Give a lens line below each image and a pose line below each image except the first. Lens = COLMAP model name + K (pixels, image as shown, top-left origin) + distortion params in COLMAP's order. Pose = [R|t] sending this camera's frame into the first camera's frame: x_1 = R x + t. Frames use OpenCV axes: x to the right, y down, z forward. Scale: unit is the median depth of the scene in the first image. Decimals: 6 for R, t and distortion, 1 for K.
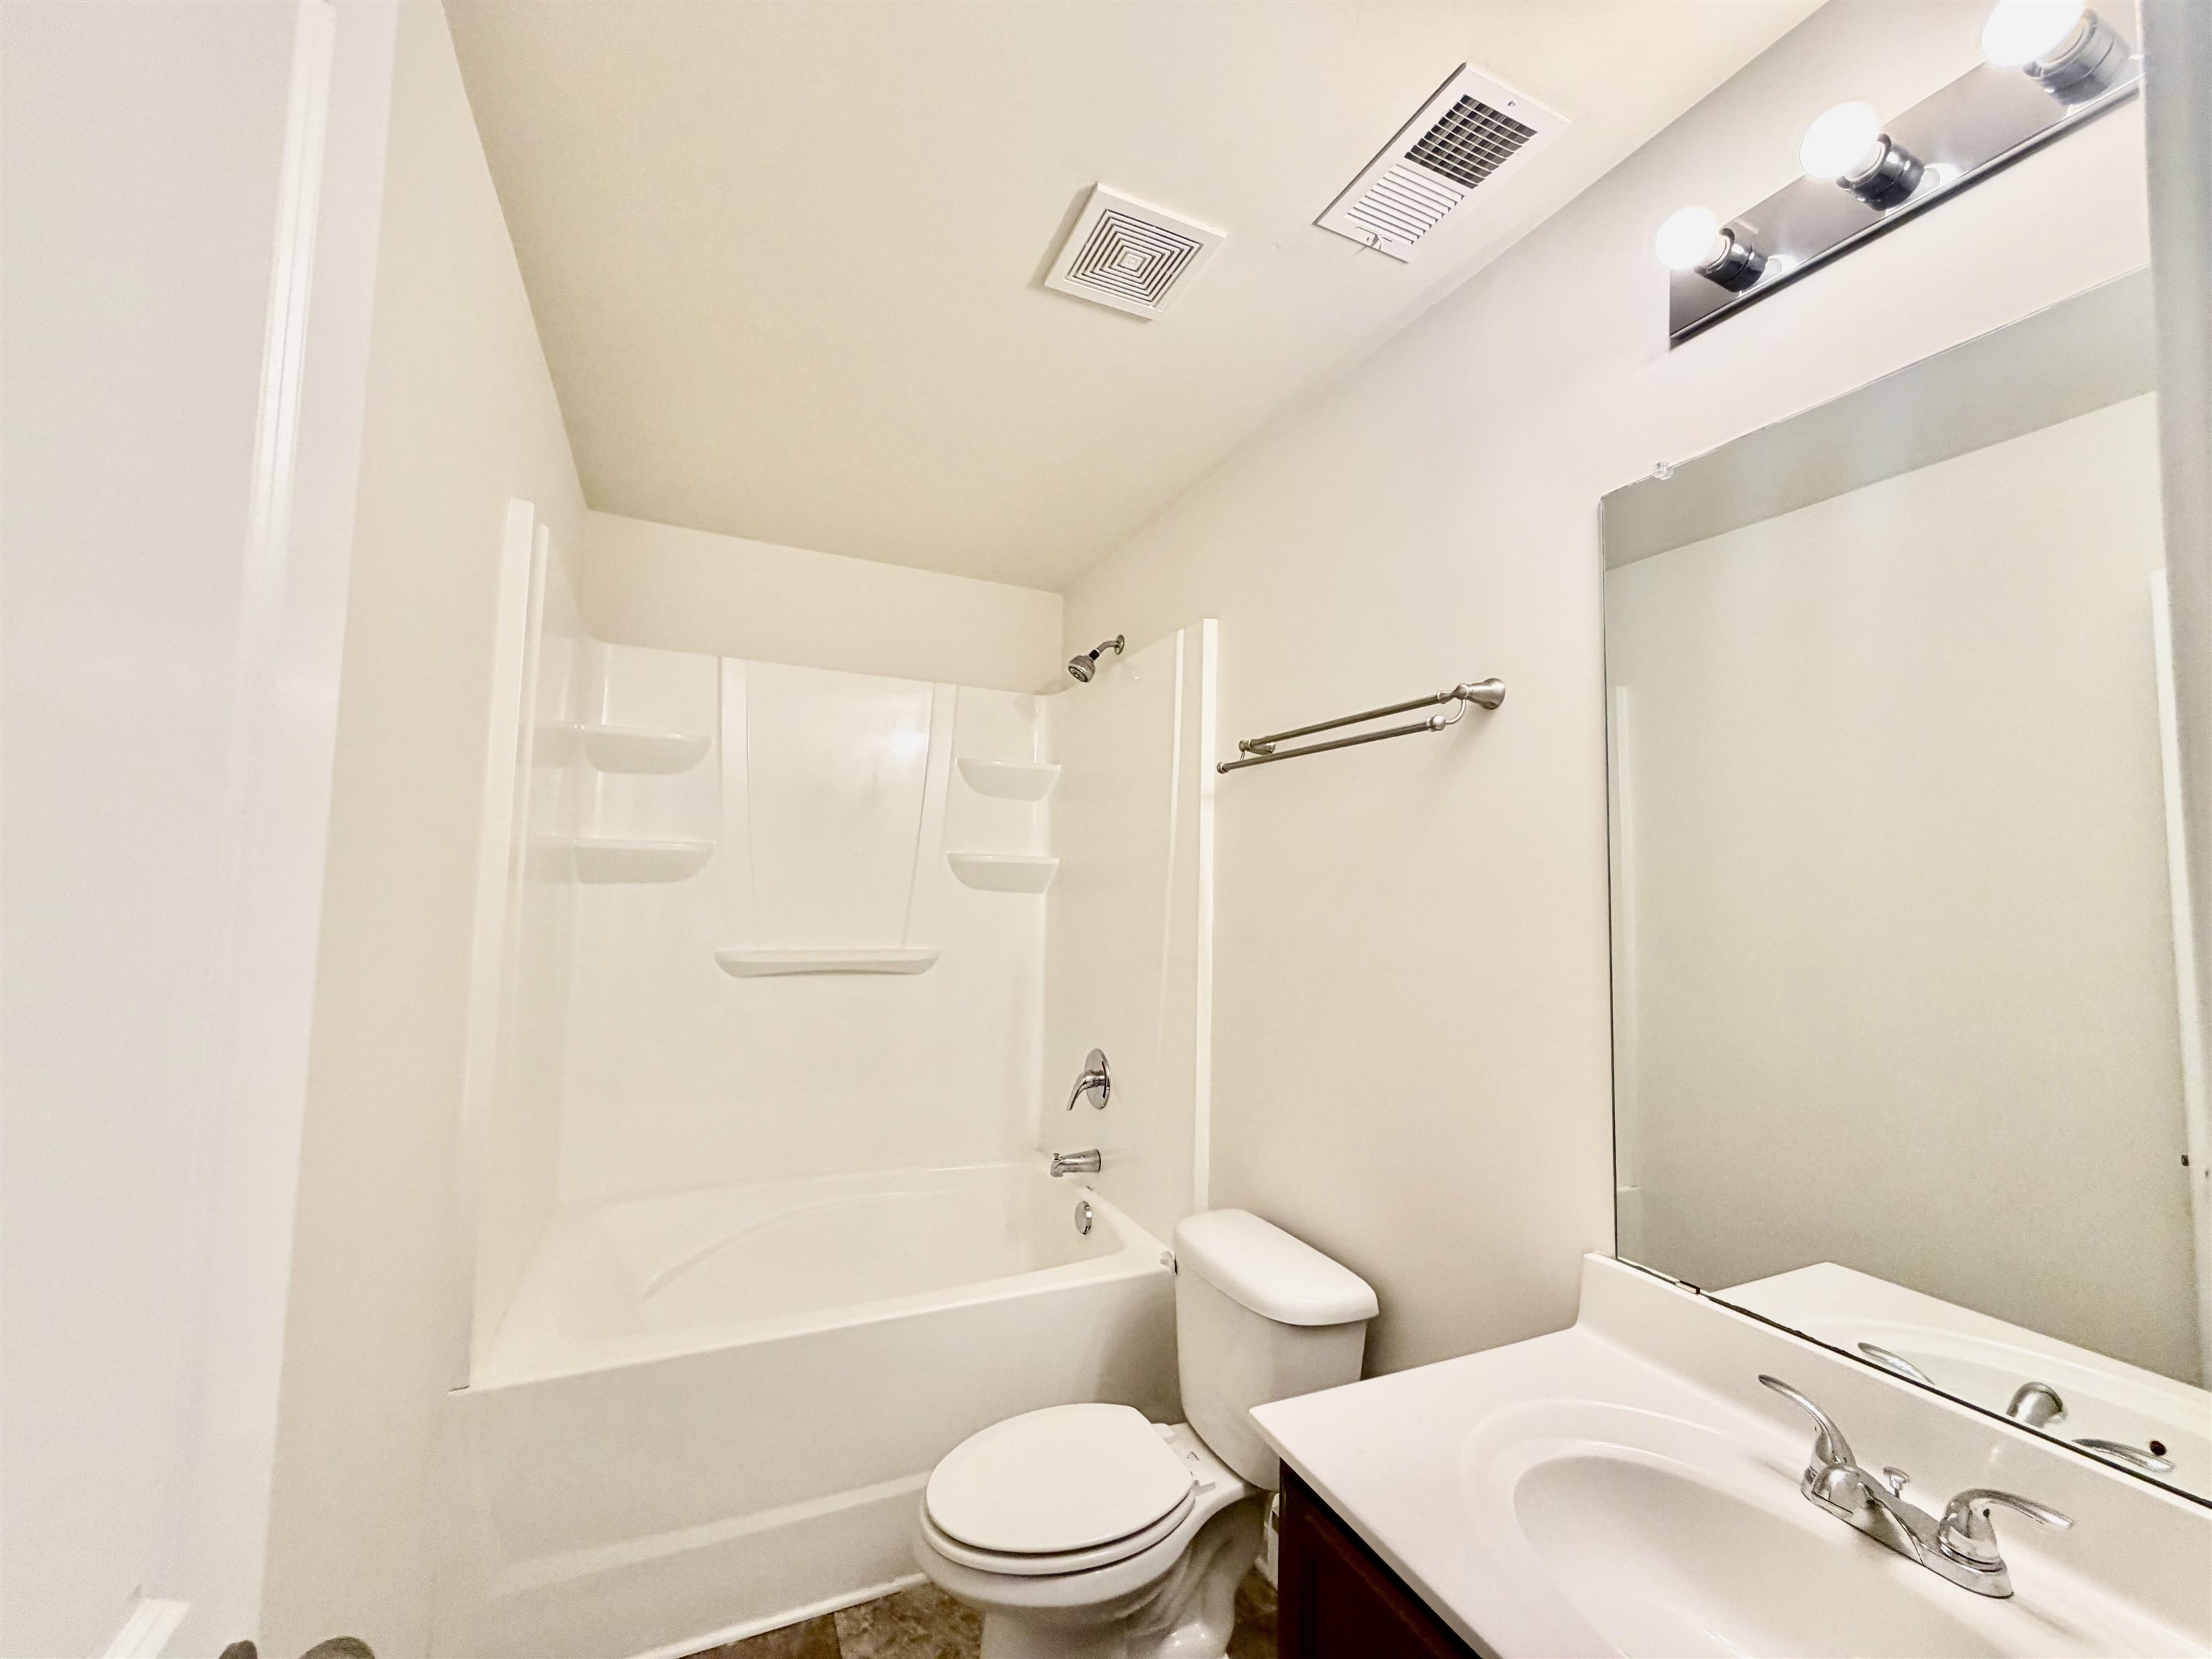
lens RADIAL K [[890.4, 0, 1102.6], [0, 890.4, 826.5], [0, 0, 1]] dist [0.000824, 0.000264]
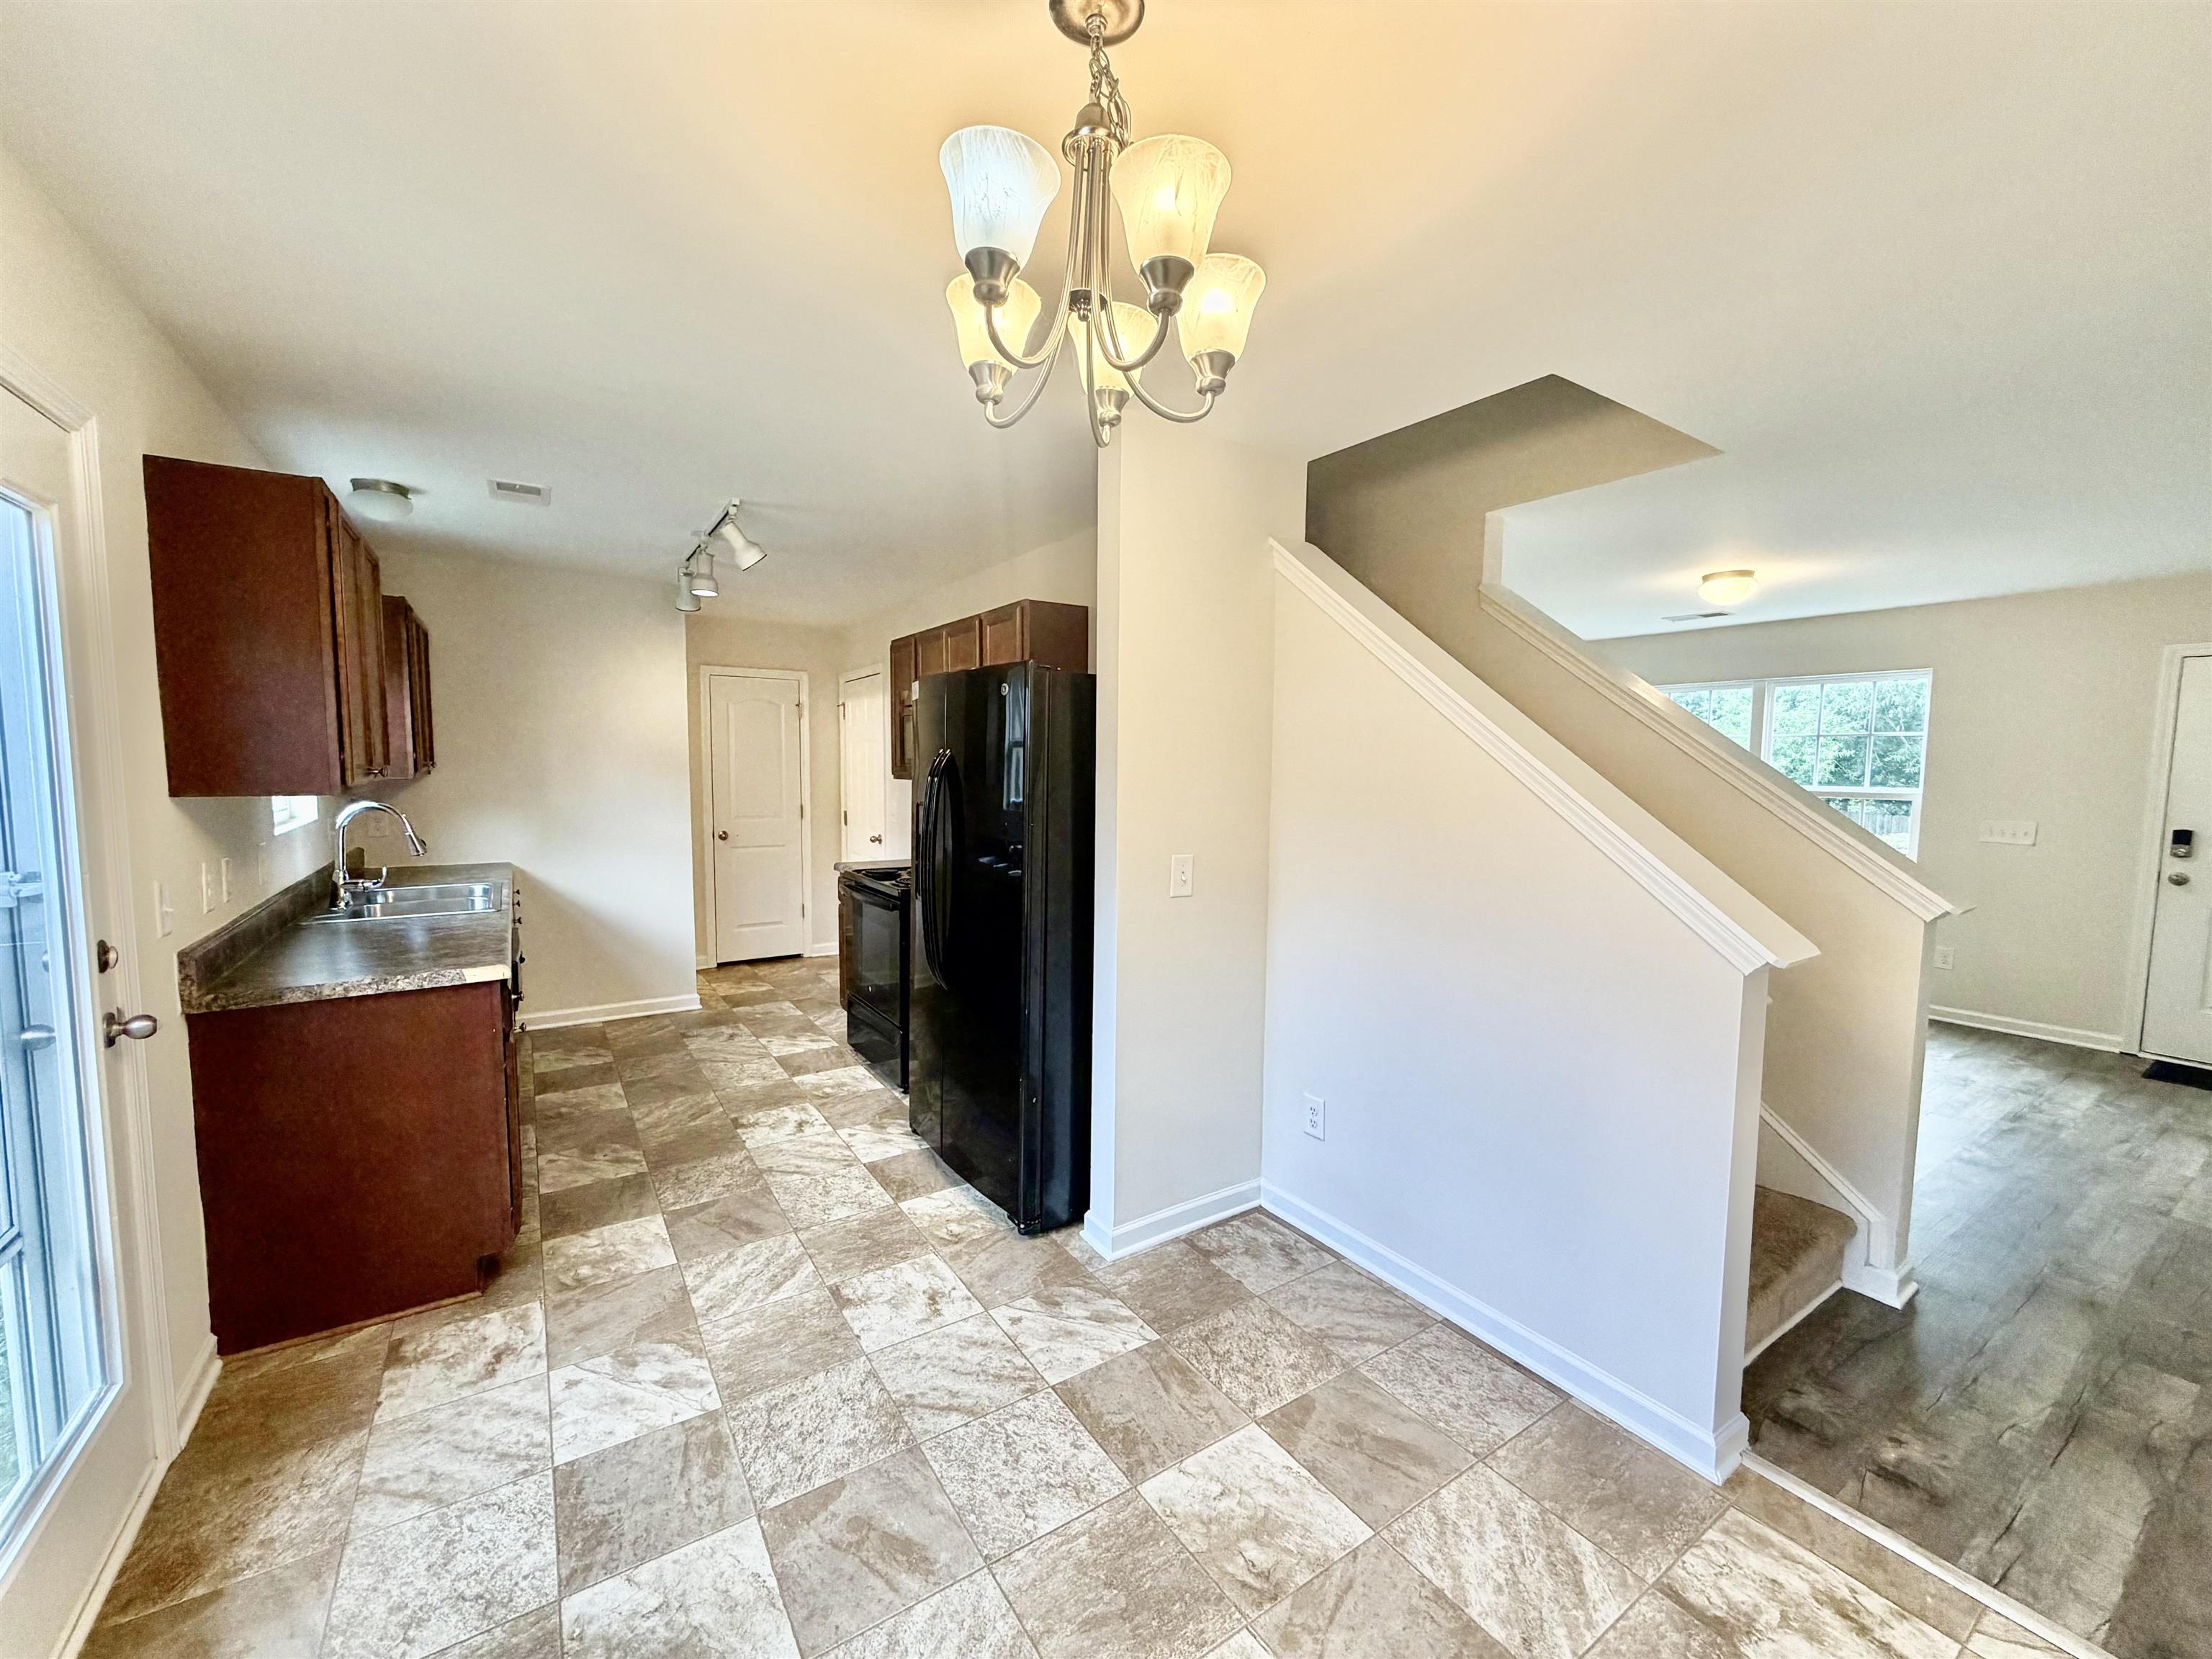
lens RADIAL K [[890.4, 0, 1101.4], [0, 890.4, 832.0], [0, 0, 1]] dist [0.000824, 0.000264]
pose [[-0.987165, -0.023177, -0.158011, -0.710866], [-0.025033, 0.999639, 0.009766, 0.065437], [0.157728, 0.013596, -0.987389, 2.038871]]
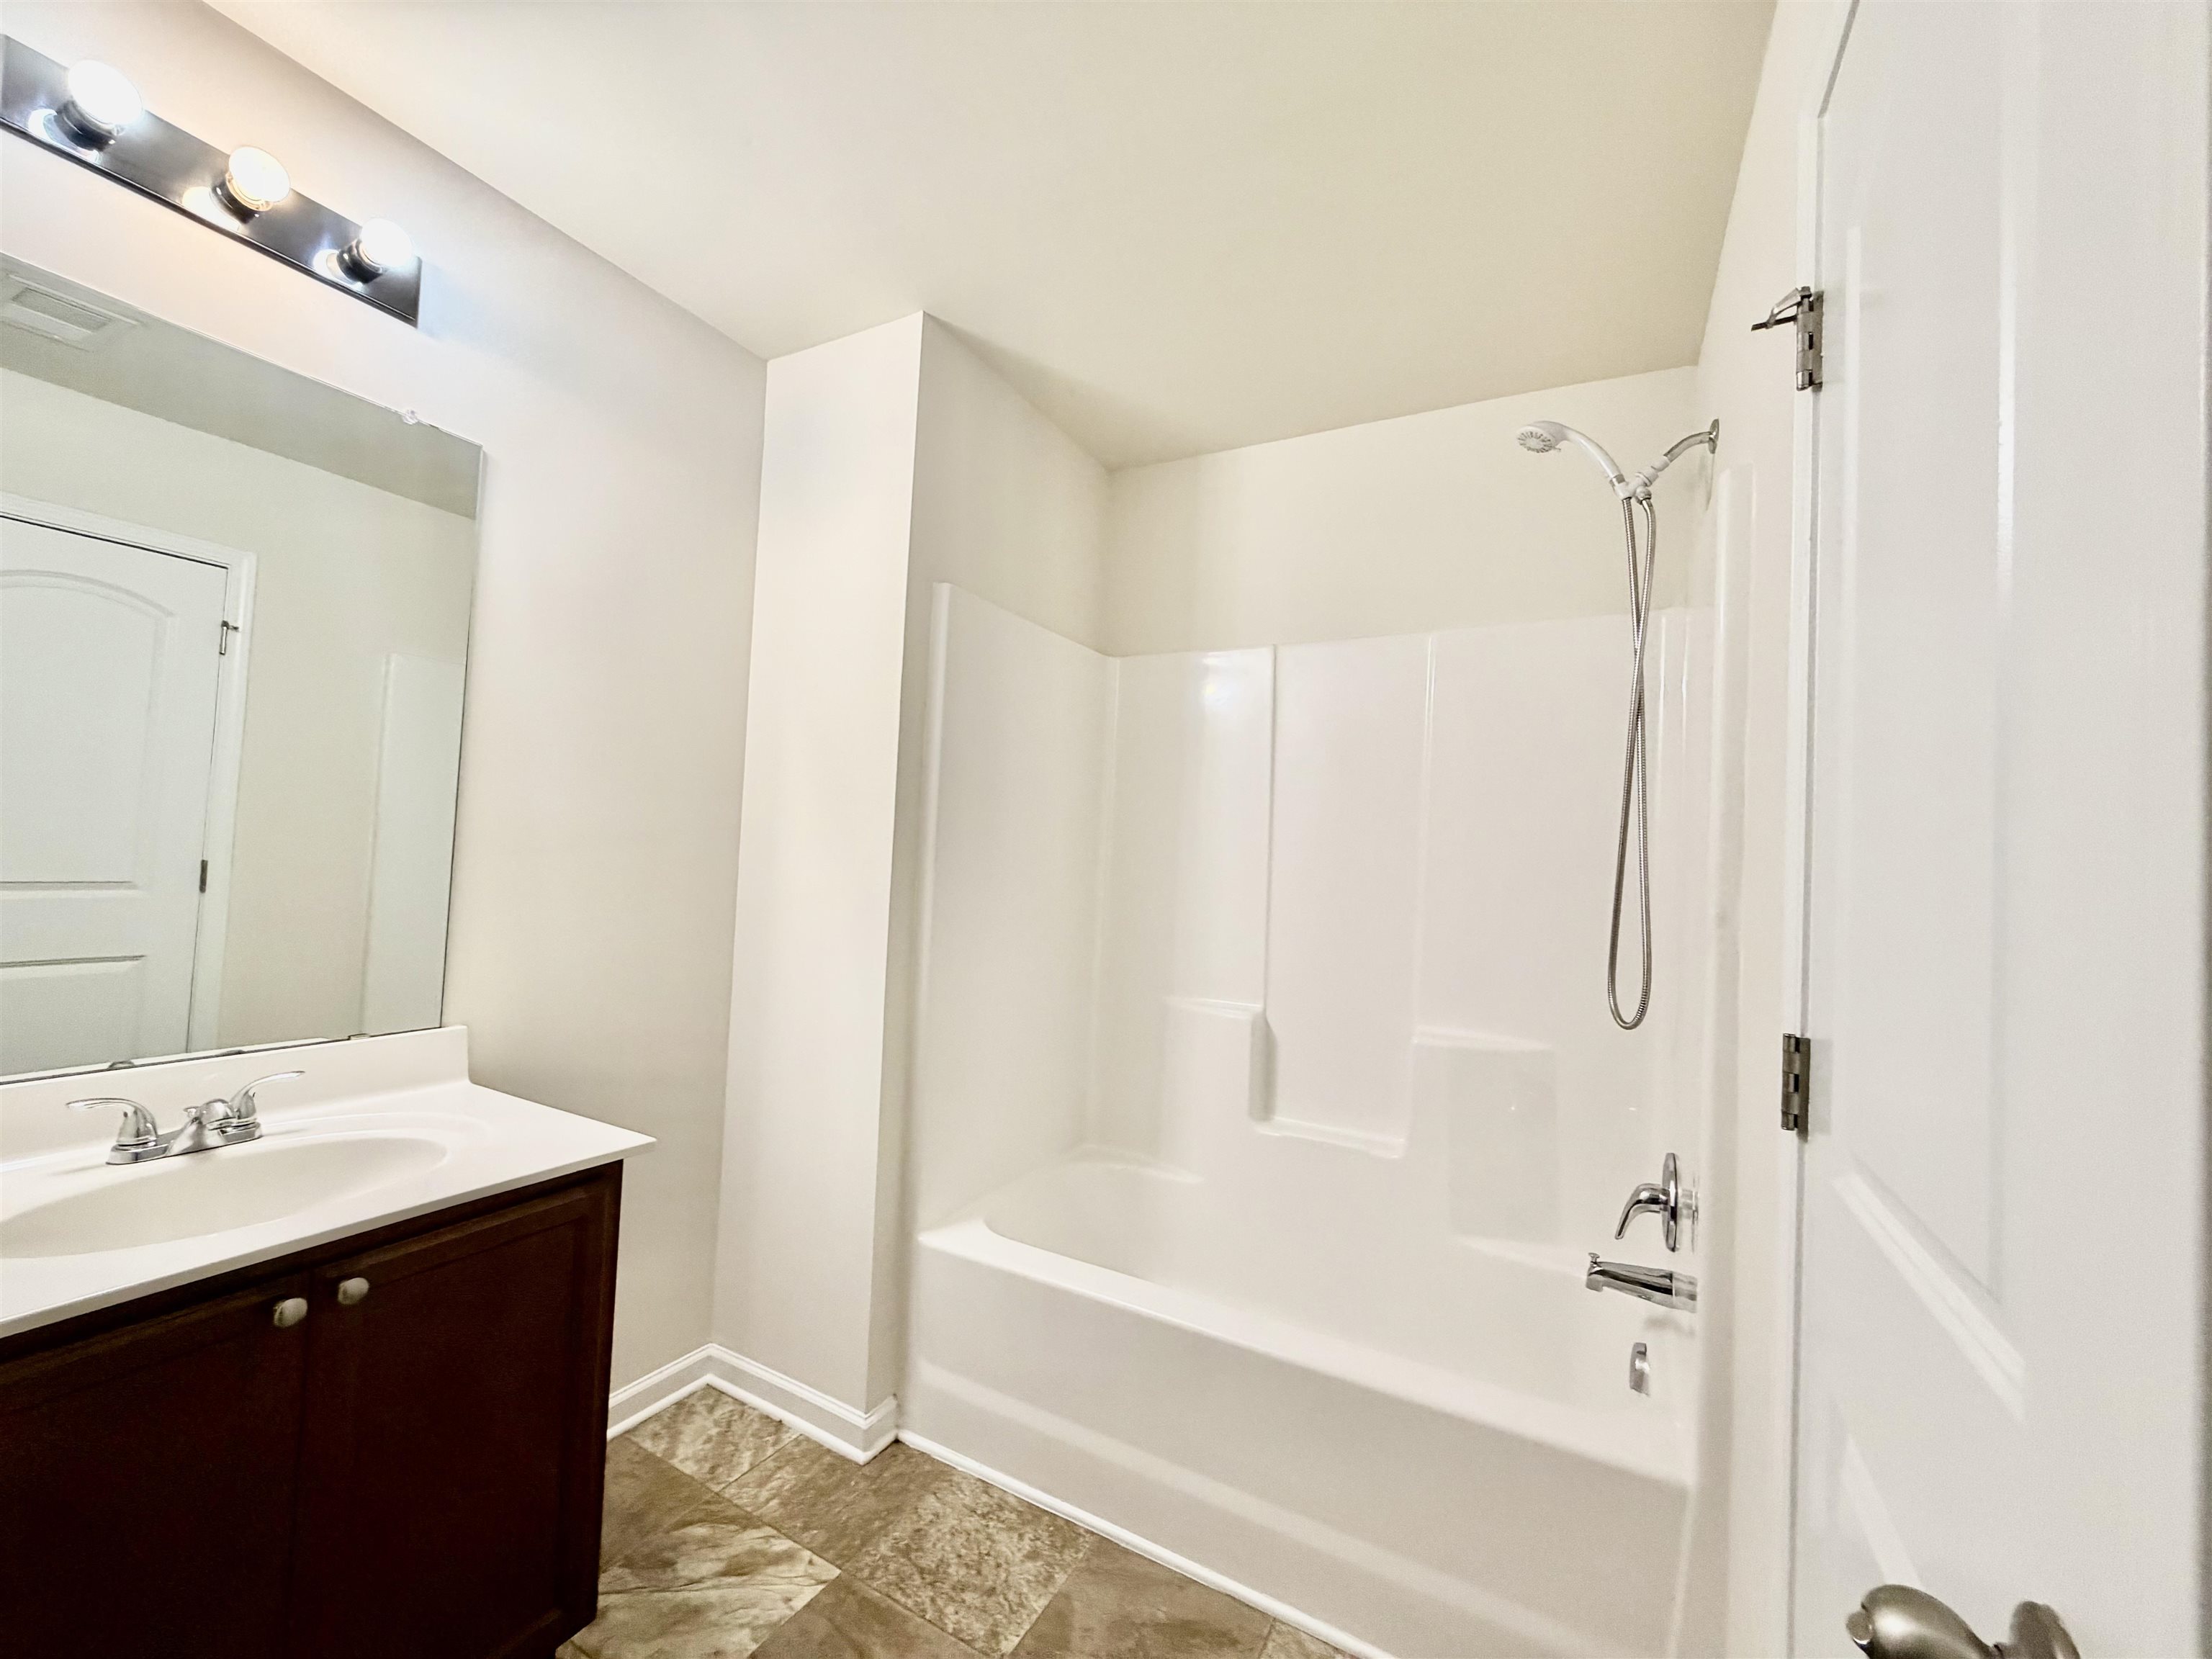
lens RADIAL K [[890.4, 0, 1097.0], [0, 890.4, 824.0], [0, 0, 1]] dist [0.000824, 0.000264]
pose [[-0.798777, -0.089116, -0.594991, 0.001760], [-0.027700, 0.993368, -0.111596, 0.193878], [0.600989, -0.072659, -0.795948, 1.727931]]
